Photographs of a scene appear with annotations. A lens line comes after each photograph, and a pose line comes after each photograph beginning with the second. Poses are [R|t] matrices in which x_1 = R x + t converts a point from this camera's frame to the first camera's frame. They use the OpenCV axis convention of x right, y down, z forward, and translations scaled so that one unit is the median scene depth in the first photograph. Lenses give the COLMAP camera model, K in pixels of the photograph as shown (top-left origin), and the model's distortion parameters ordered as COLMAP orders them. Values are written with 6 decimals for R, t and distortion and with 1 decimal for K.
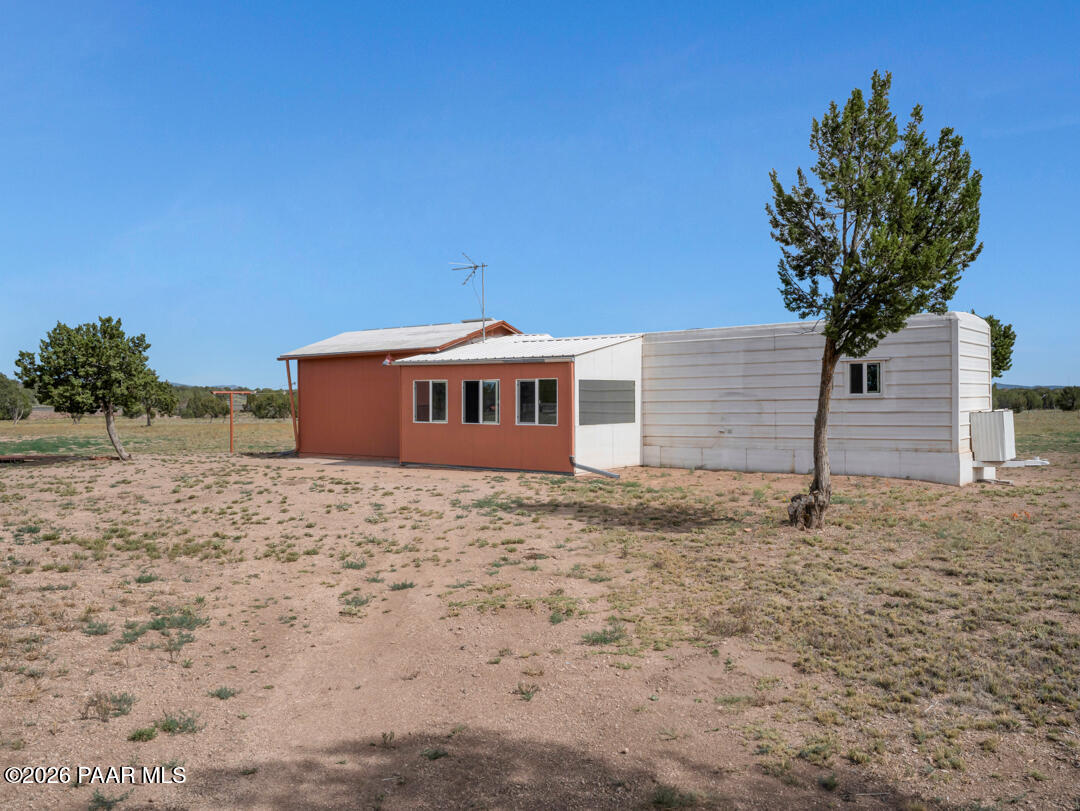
lens RADIAL K [[730.5, 0, 540.0], [0, 730.5, 405.5], [0, 0, 1]] dist [0.037059, -0.040132]
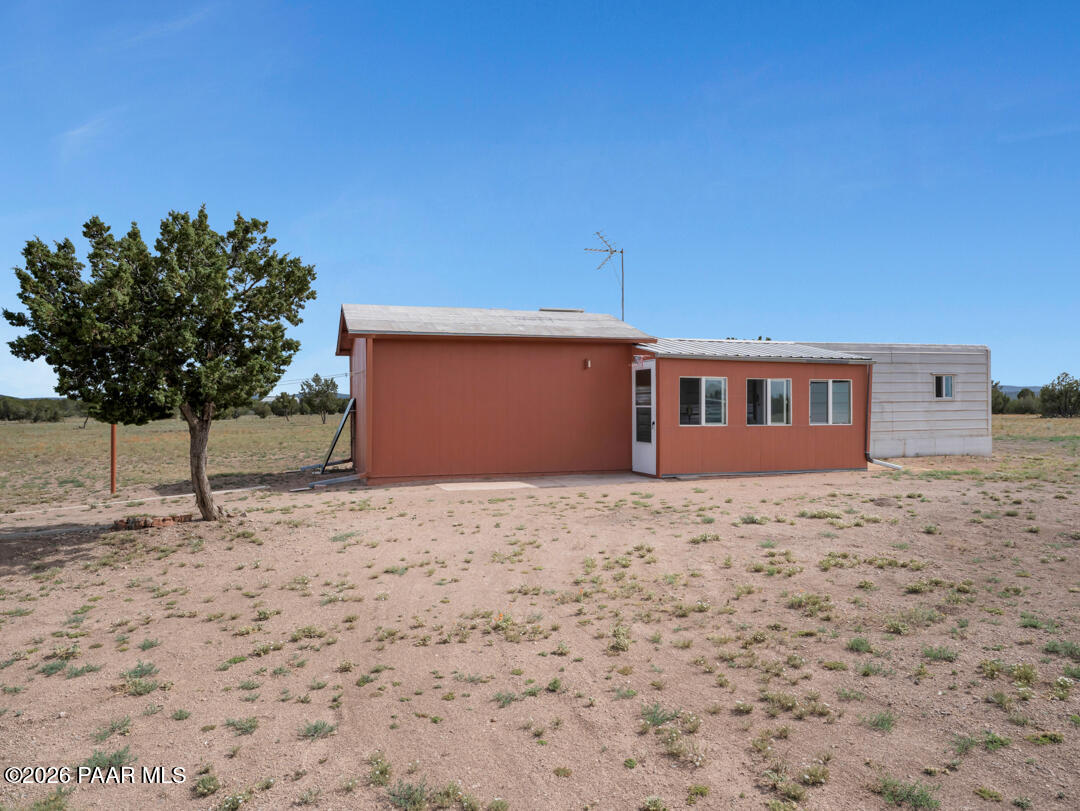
lens RADIAL K [[716.3, 0, 530.2], [0, 716.3, 403.8], [0, 0, 1]] dist [0.006280, 0.000360]
pose [[0.641865, 0.002380, 0.766814, -1.001125], [0.001573, 0.999989, -0.004420, 0.000565], [-0.766816, 0.004044, 0.641854, 0.632873]]
